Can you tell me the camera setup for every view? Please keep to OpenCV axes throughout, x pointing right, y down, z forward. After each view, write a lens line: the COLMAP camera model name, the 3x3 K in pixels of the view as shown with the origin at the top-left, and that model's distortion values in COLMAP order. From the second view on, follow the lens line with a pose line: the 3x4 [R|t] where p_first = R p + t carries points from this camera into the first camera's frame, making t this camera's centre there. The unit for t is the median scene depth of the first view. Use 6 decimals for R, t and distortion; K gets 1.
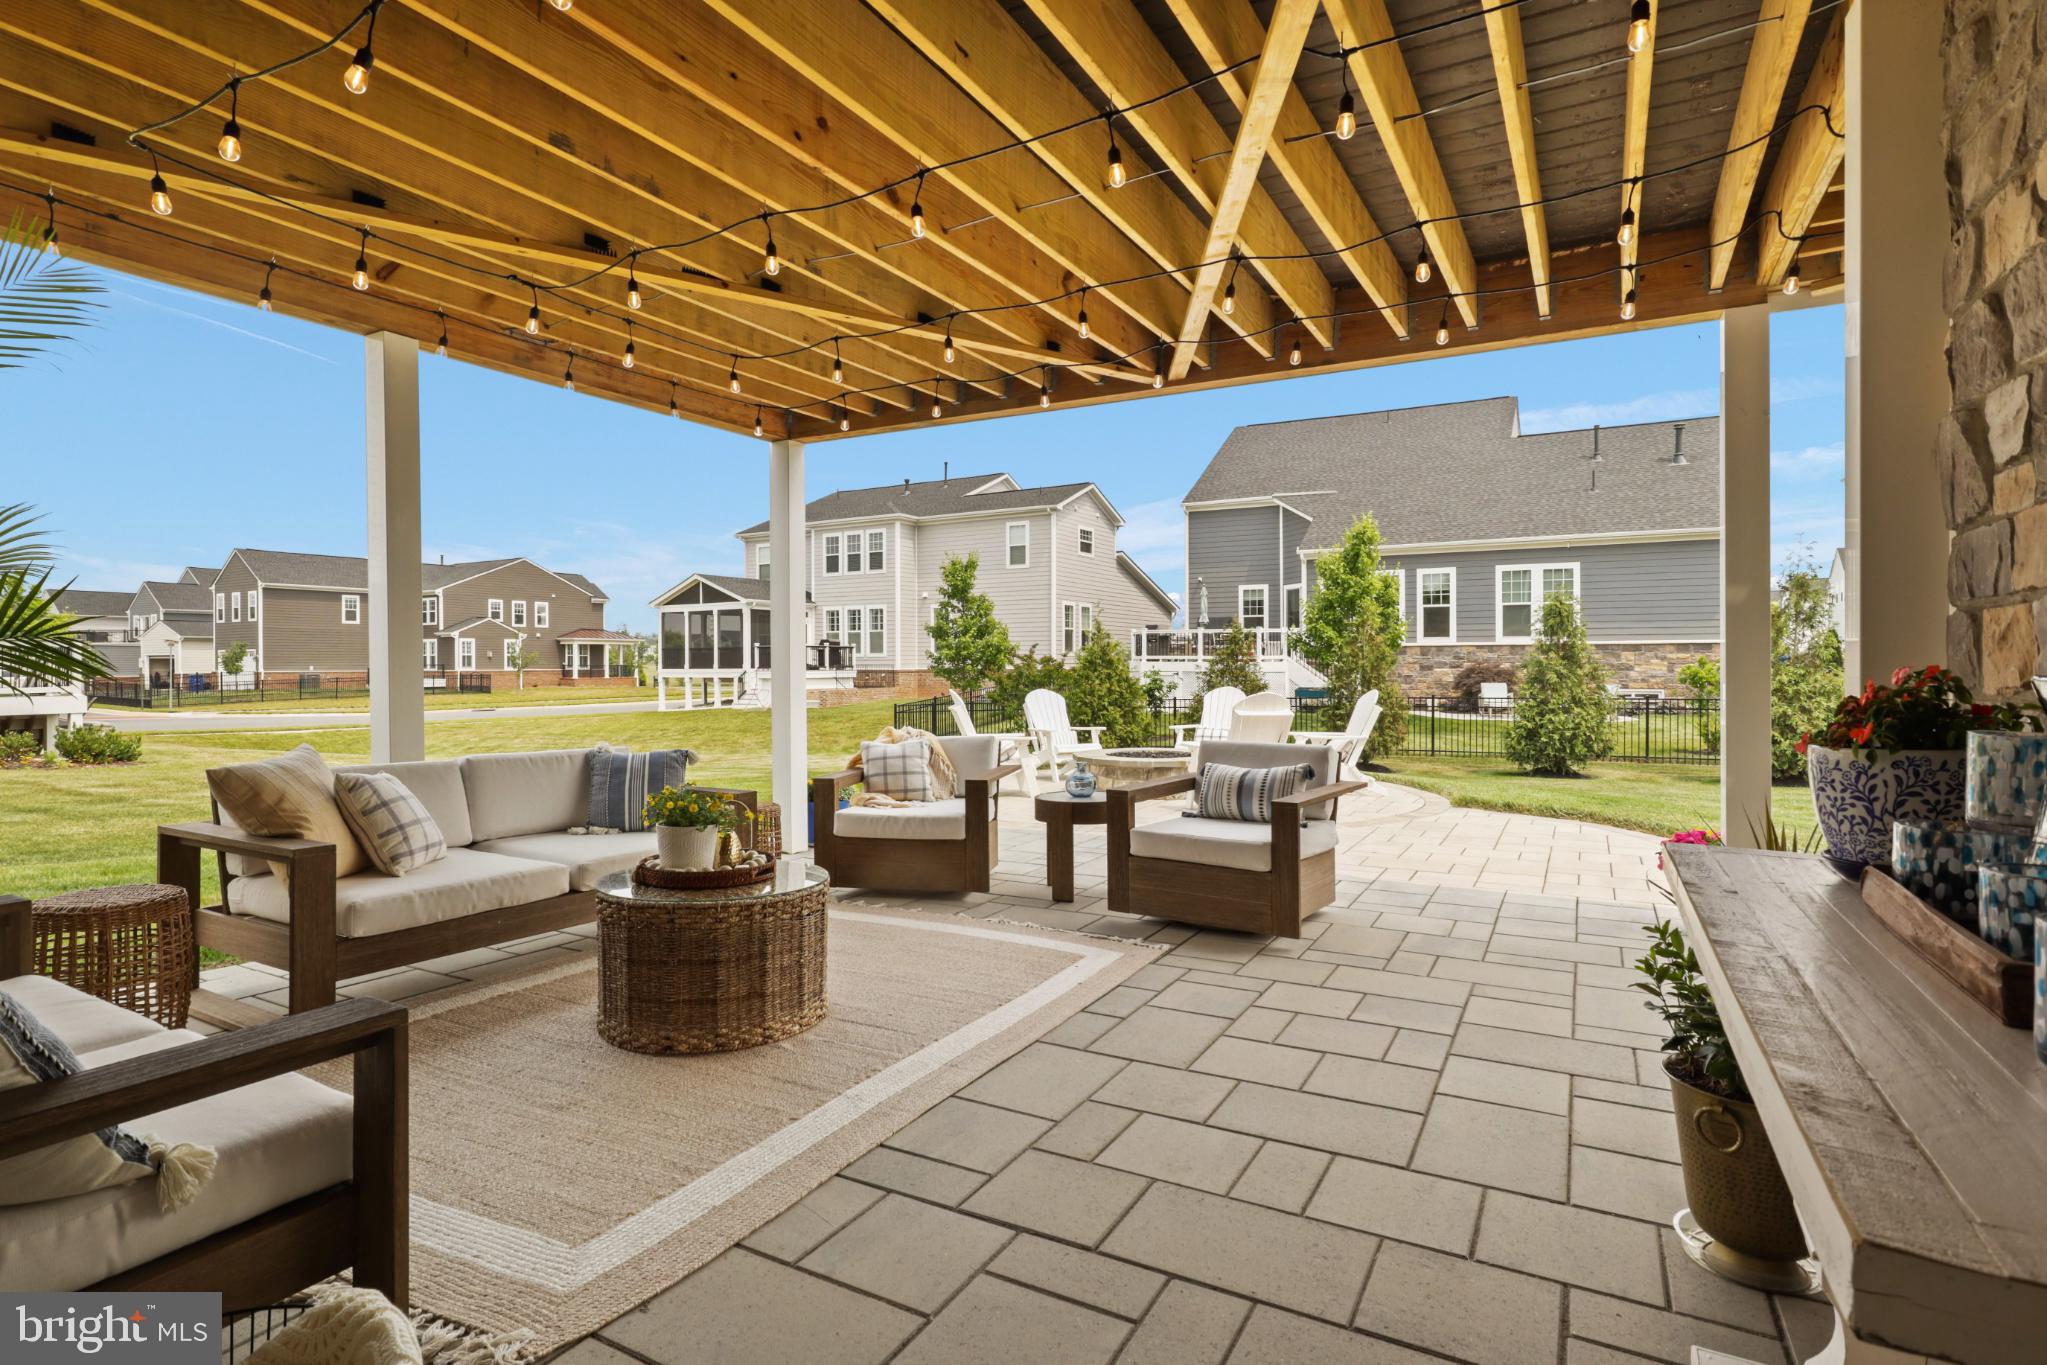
lens RADIAL K [[1040.1, 0, 1025.6], [0, 1040.1, 676.1], [0, 0, 1]] dist [-0.018119, 0.017880]
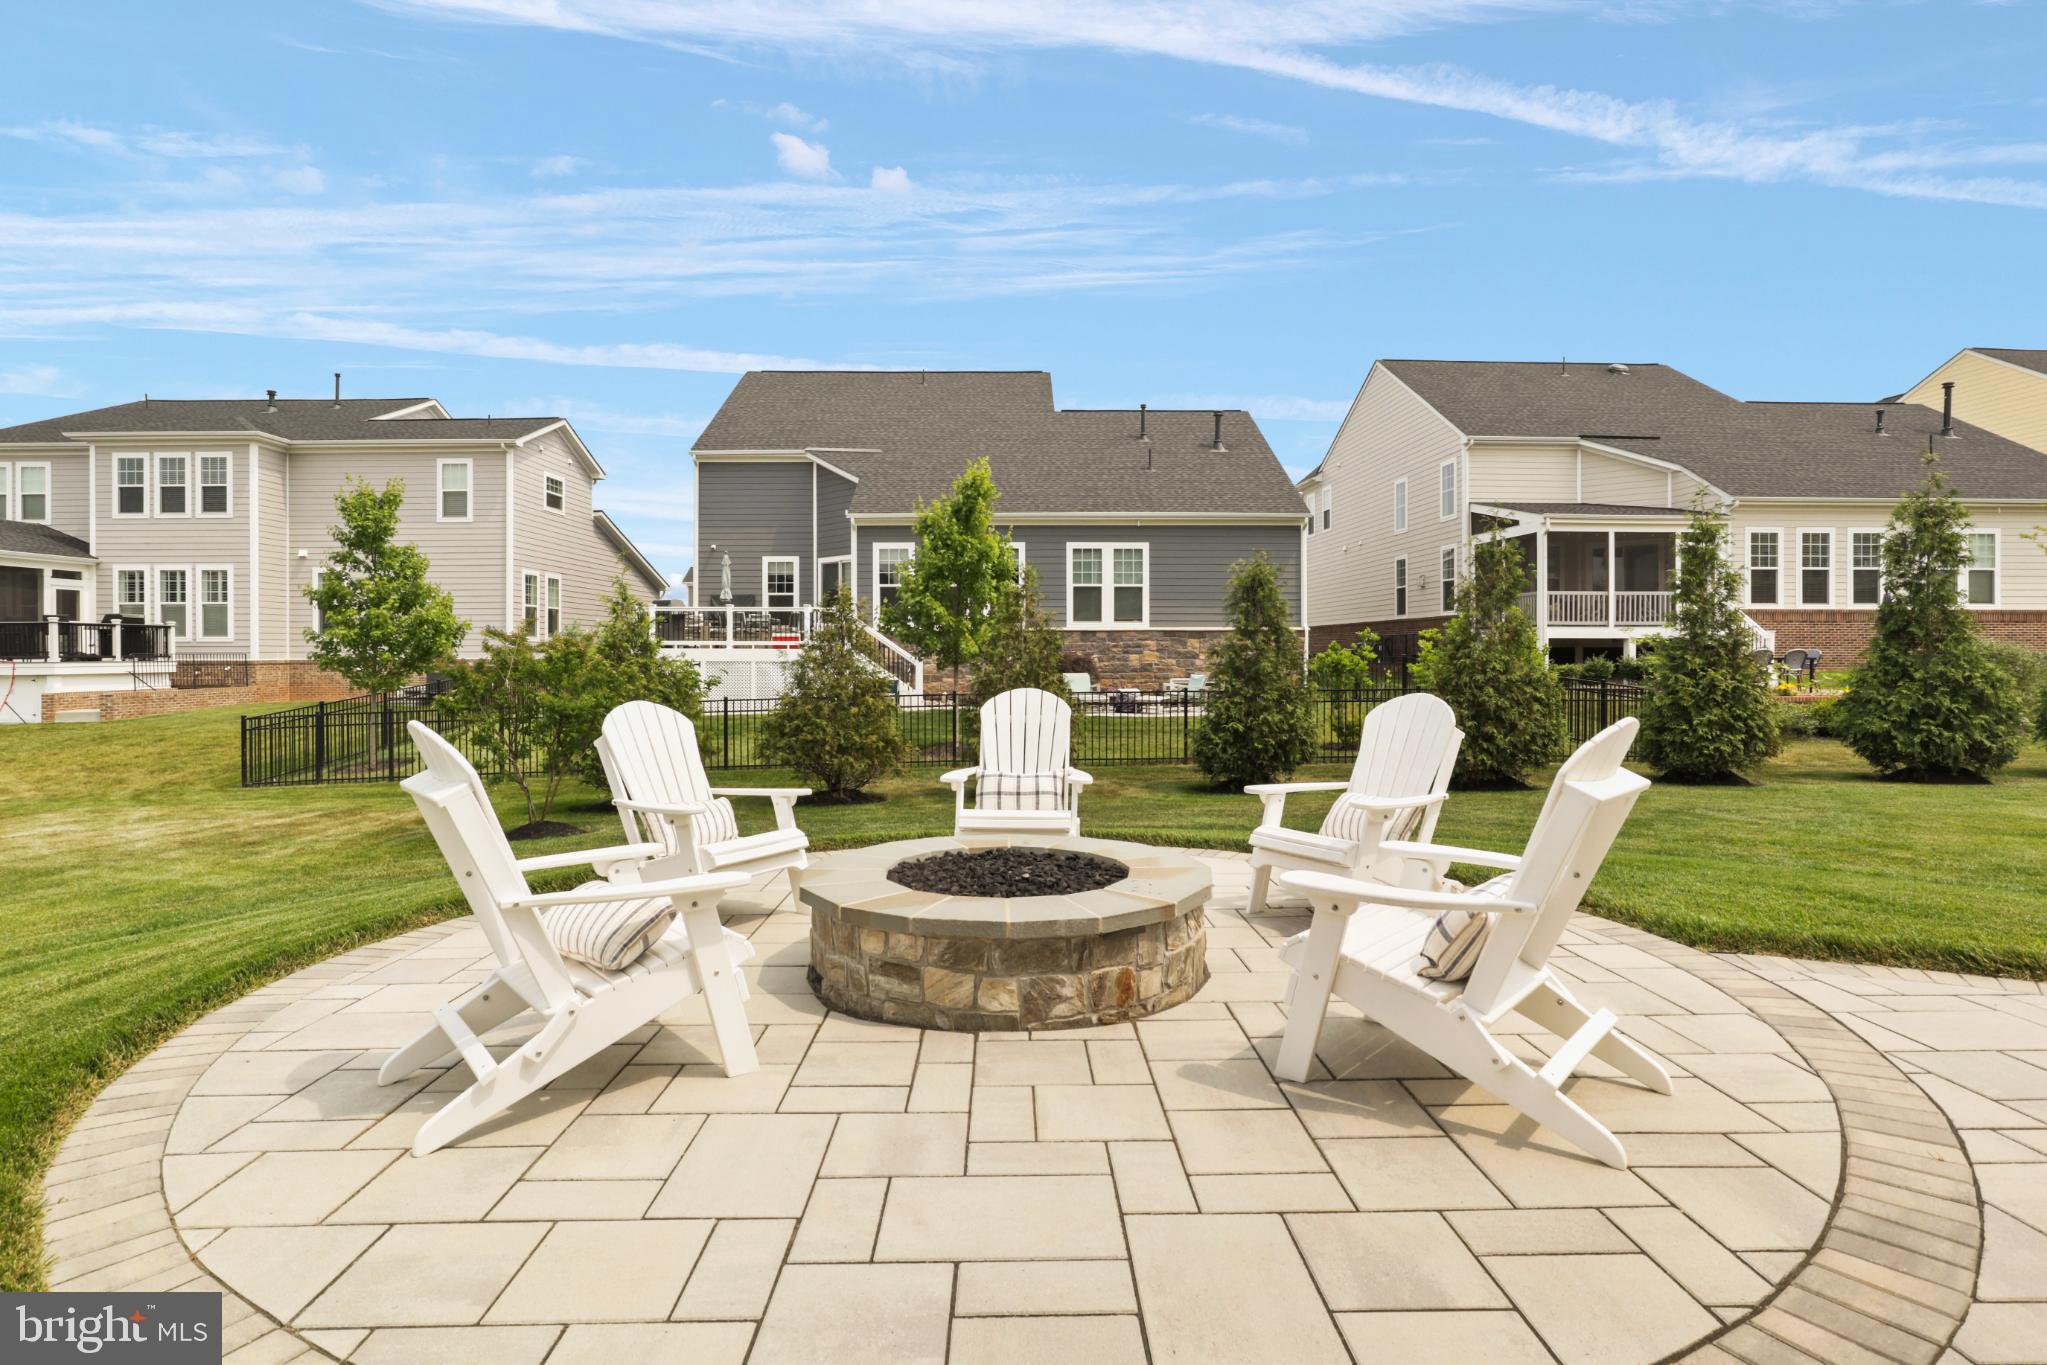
lens RADIAL K [[1023.7, 0, 1010.5], [0, 1023.7, 654.0], [0, 0, 1]] dist [-0.023265, 0.021037]
pose [[0.871924, -0.000216, 0.489641, -0.022263], [0.006229, 0.999924, -0.010651, -0.000444], [-0.489601, 0.012337, 0.871859, 0.229671]]
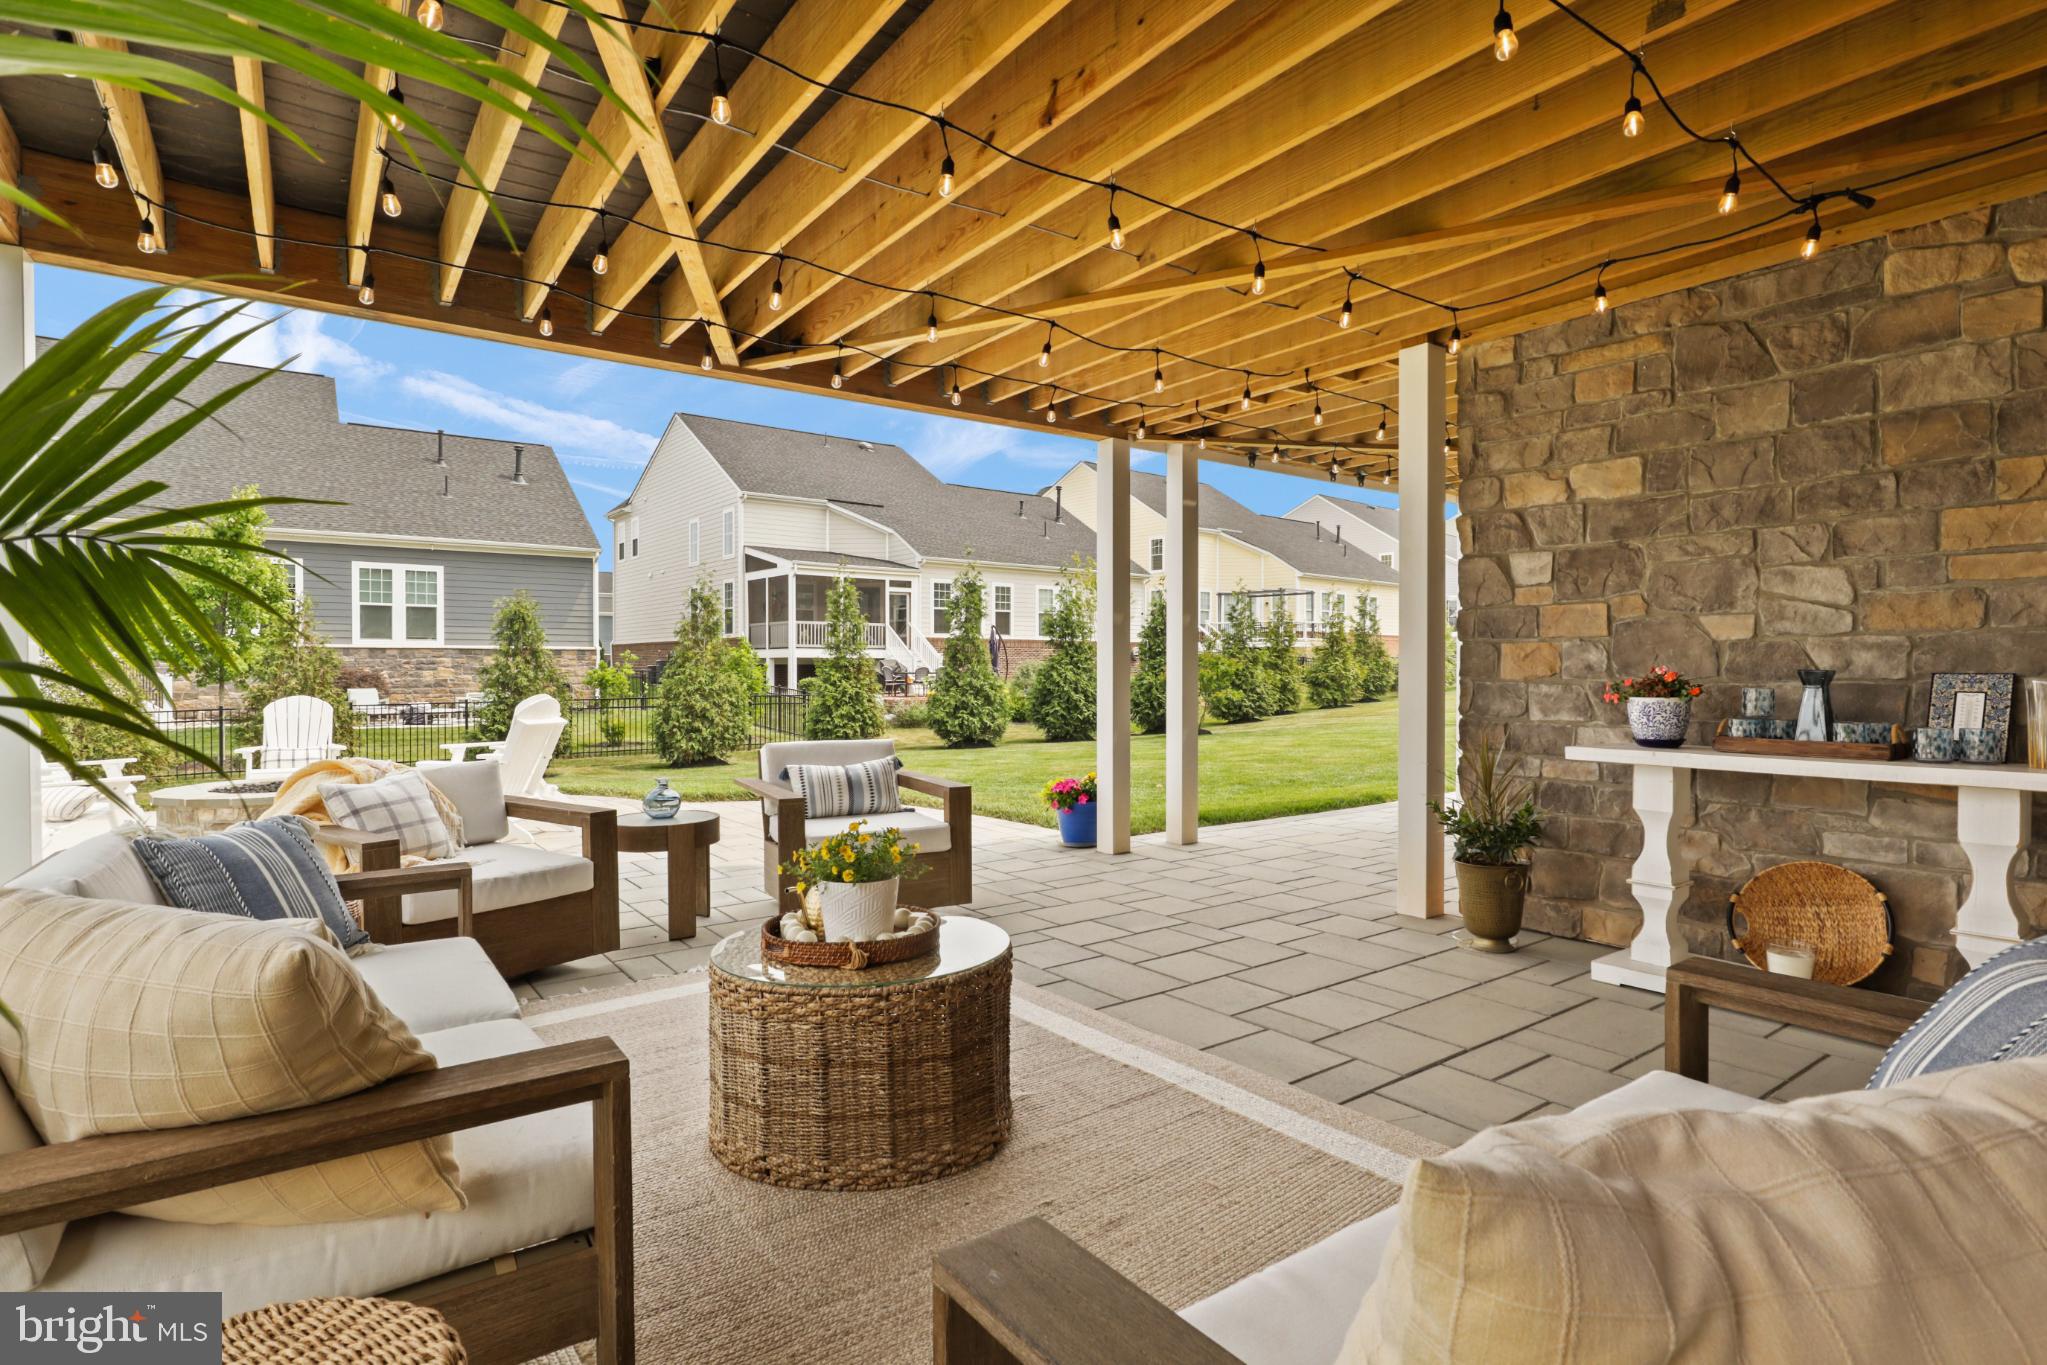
lens RADIAL K [[1034.0, 0, 1025.3], [0, 1034.0, 671.2], [0, 0, 1]] dist [-0.042916, 0.049860]
pose [[0.418674, -0.003068, 0.908131, -0.113757], [0.011195, 0.999936, -0.001783, -0.000490], [-0.908067, 0.010913, 0.418682, 0.069004]]
